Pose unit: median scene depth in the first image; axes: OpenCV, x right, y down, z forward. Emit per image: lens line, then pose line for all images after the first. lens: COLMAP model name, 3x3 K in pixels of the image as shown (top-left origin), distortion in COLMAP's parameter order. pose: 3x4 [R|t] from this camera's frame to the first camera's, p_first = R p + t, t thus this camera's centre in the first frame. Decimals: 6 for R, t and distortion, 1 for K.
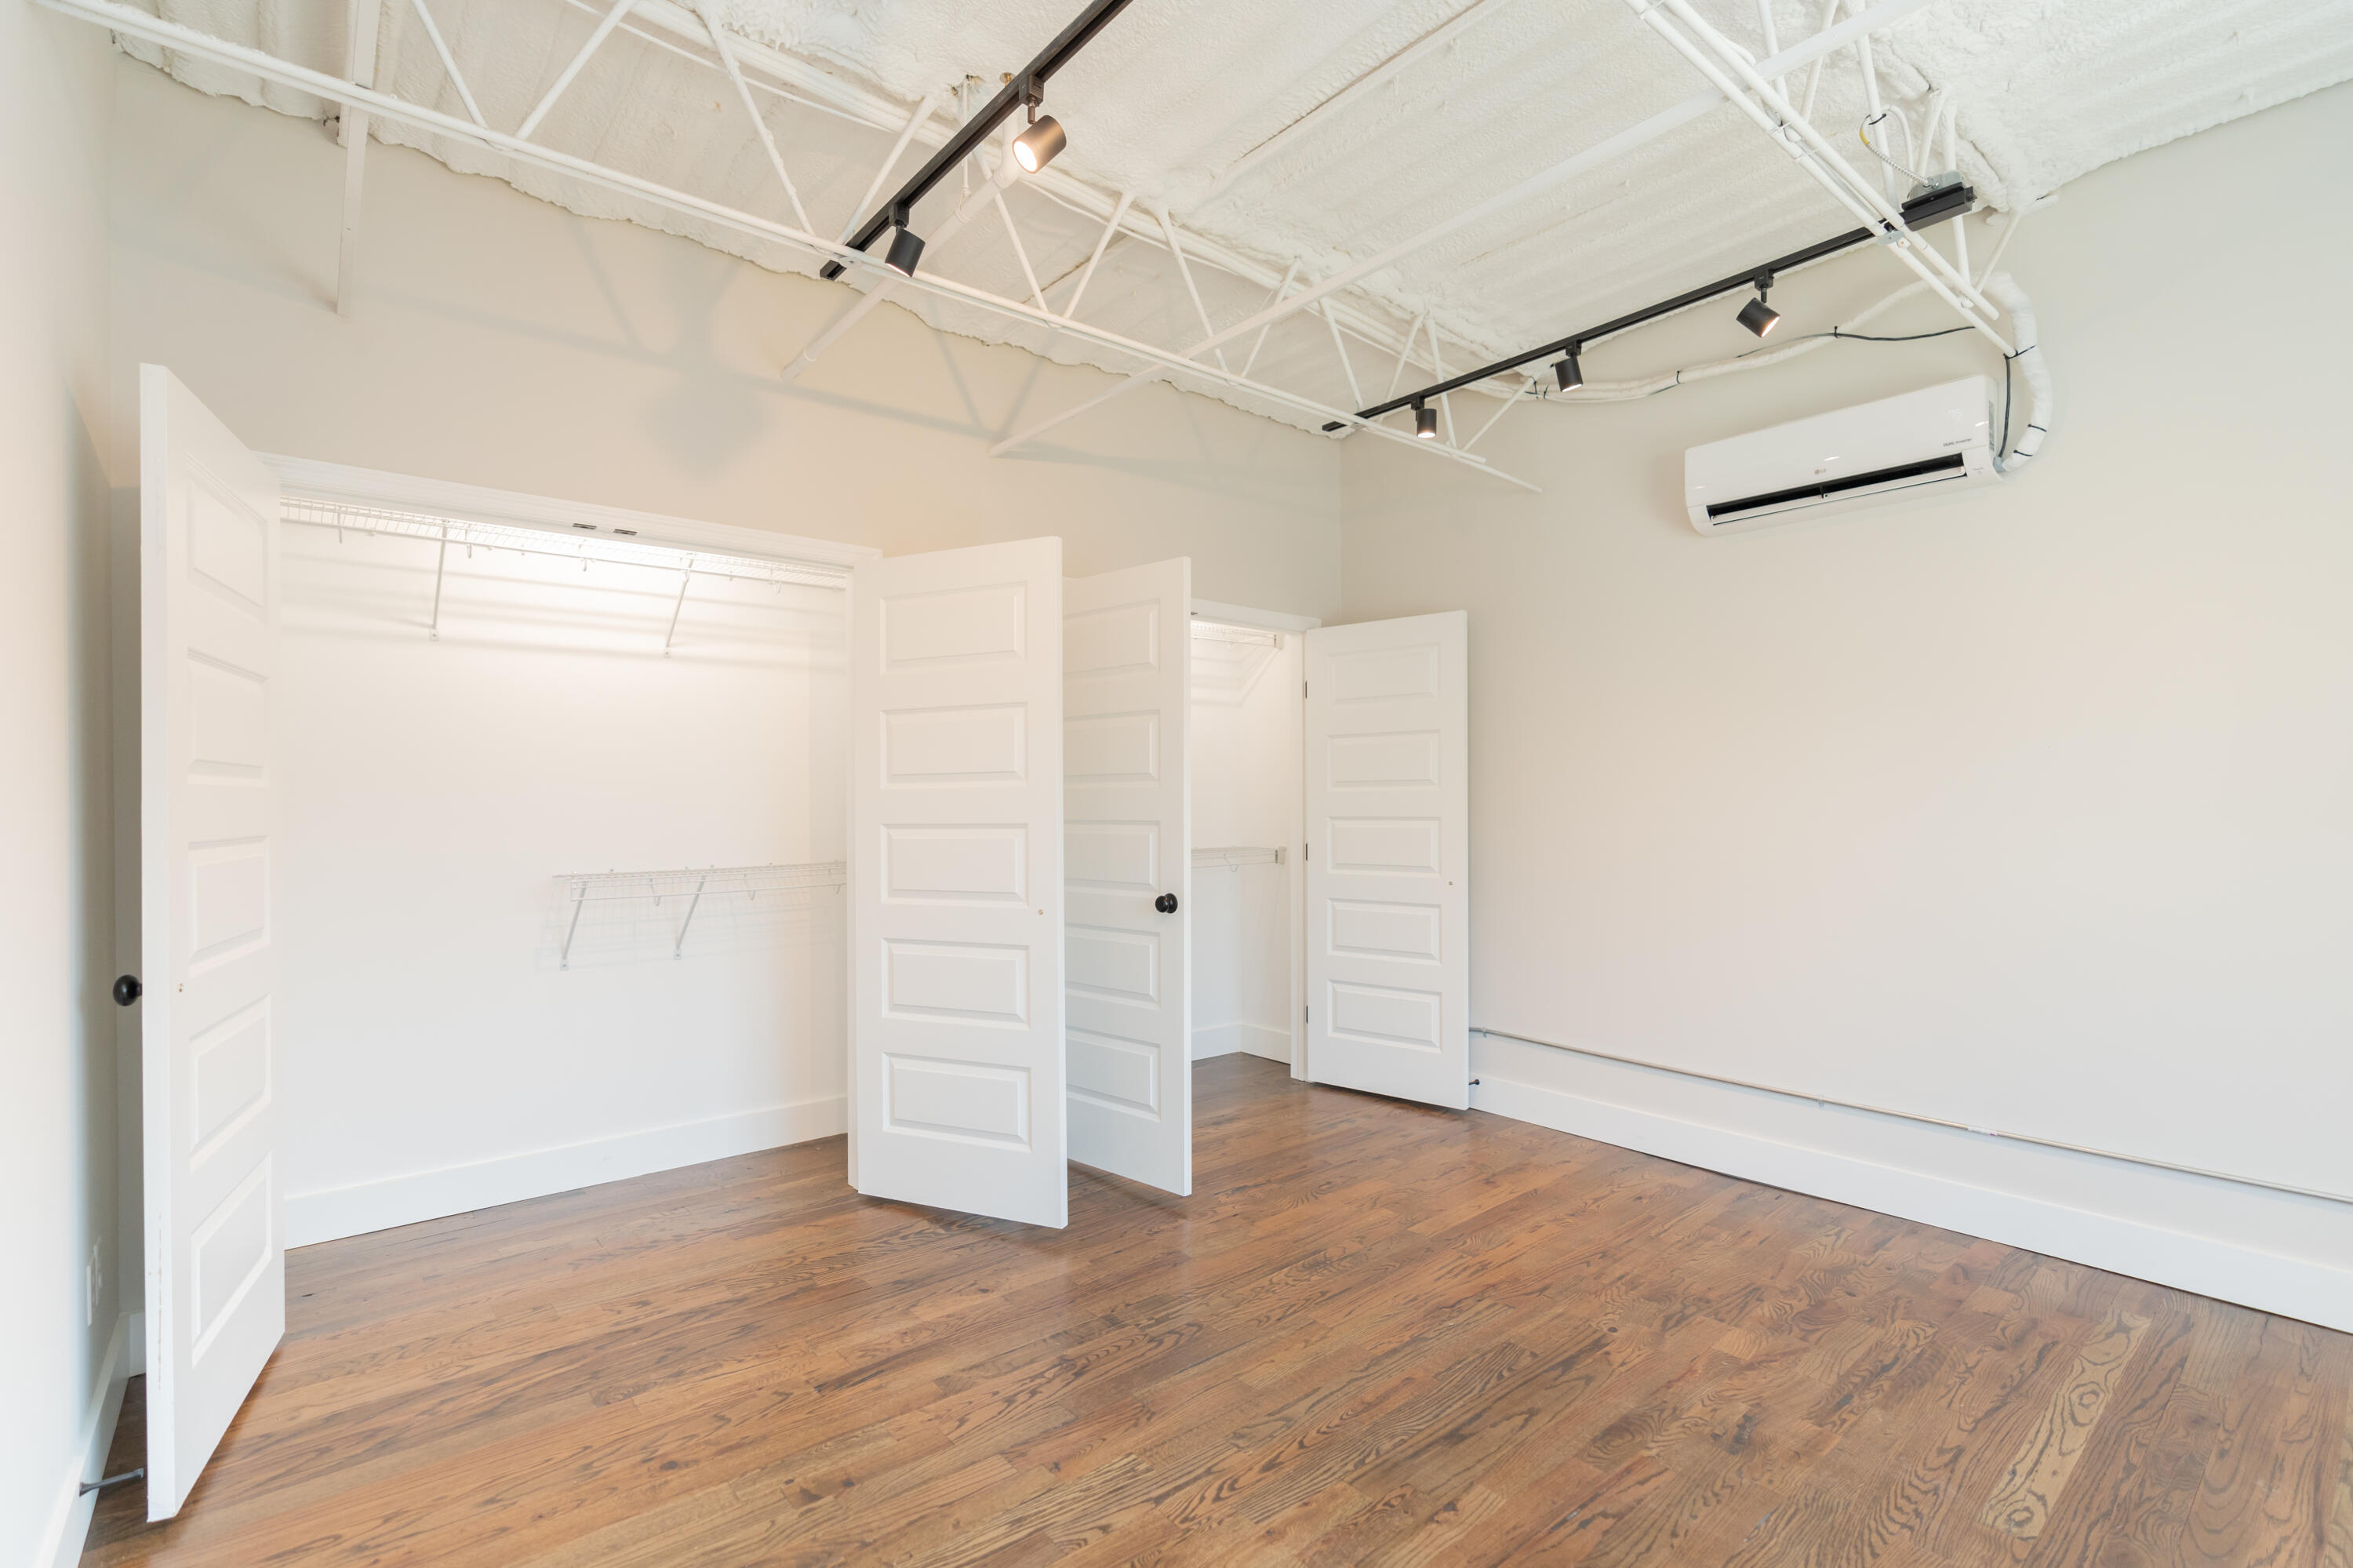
lens RADIAL K [[1070.5, 0, 1176.7], [0, 1070.5, 796.8], [0, 0, 1]] dist [-0.002525, -0.000203]
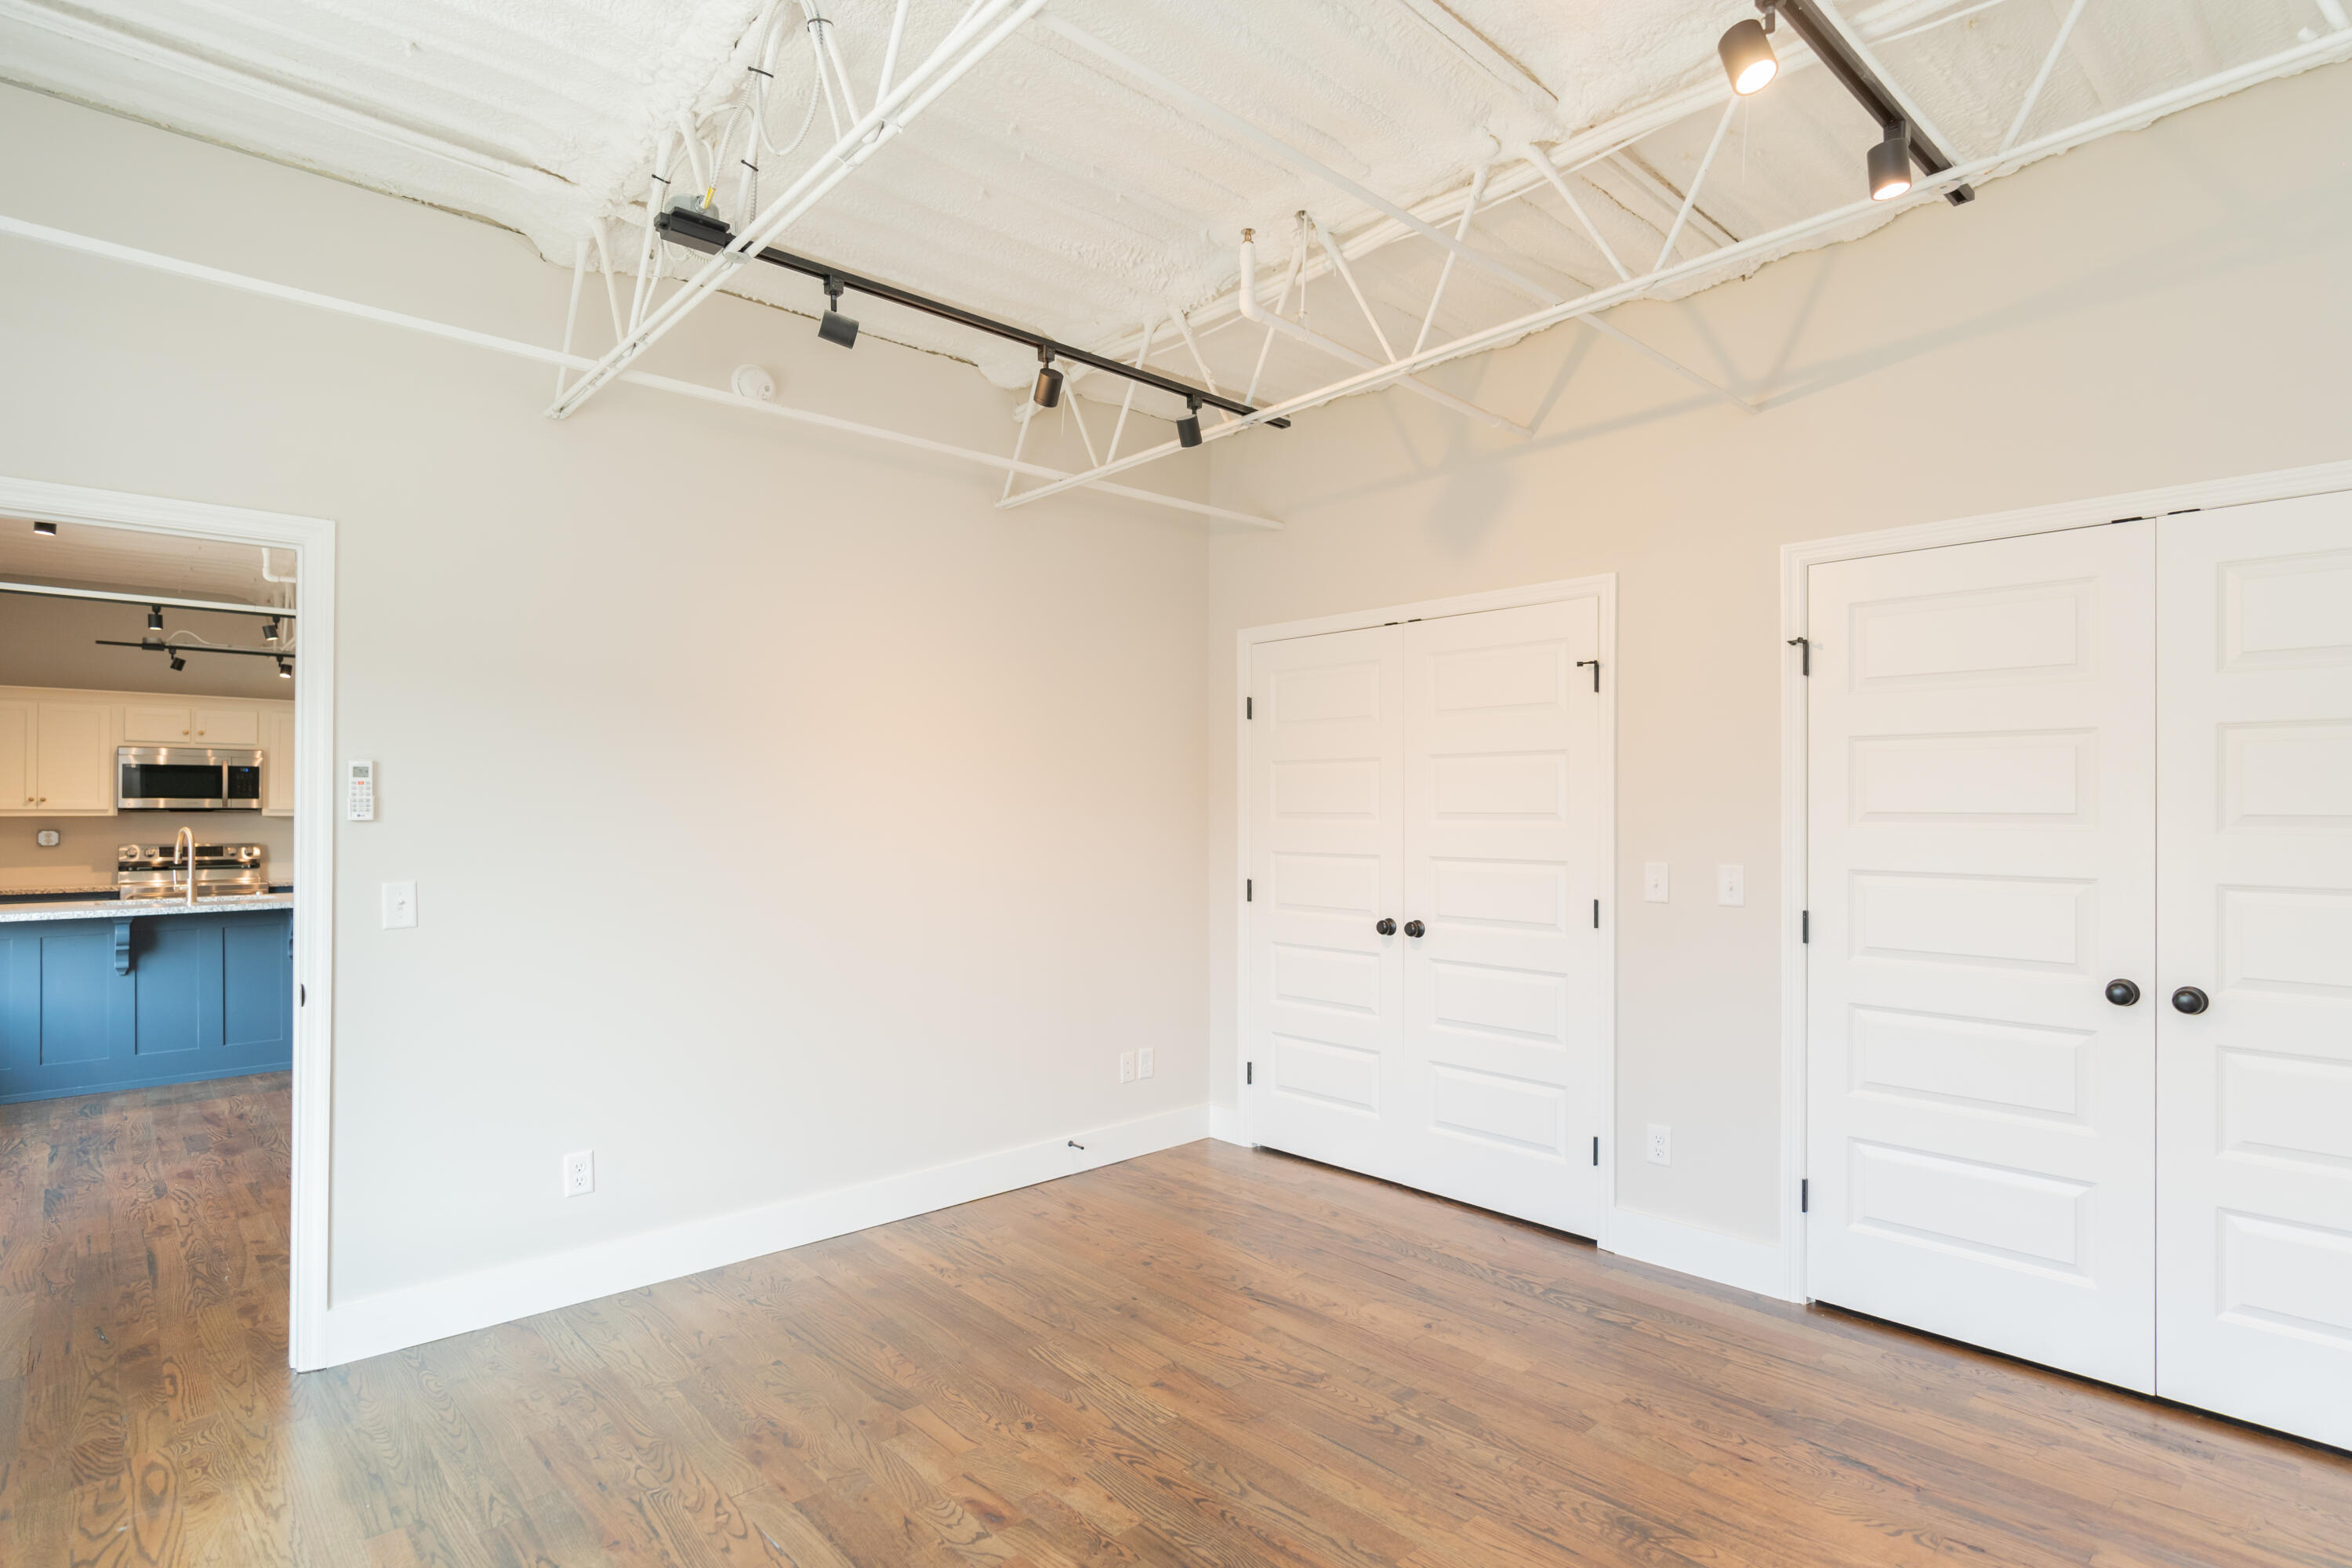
lens RADIAL K [[1199.8, 0, 1181.7], [0, 1199.8, 794.0], [0, 0, 1]] dist [-0.000651, 0.000401]
pose [[0.050823, -0.009392, -0.998664, 1.029921], [0.004617, 0.999947, -0.009169, -0.037693], [0.998697, -0.004145, 0.050863, 0.768047]]
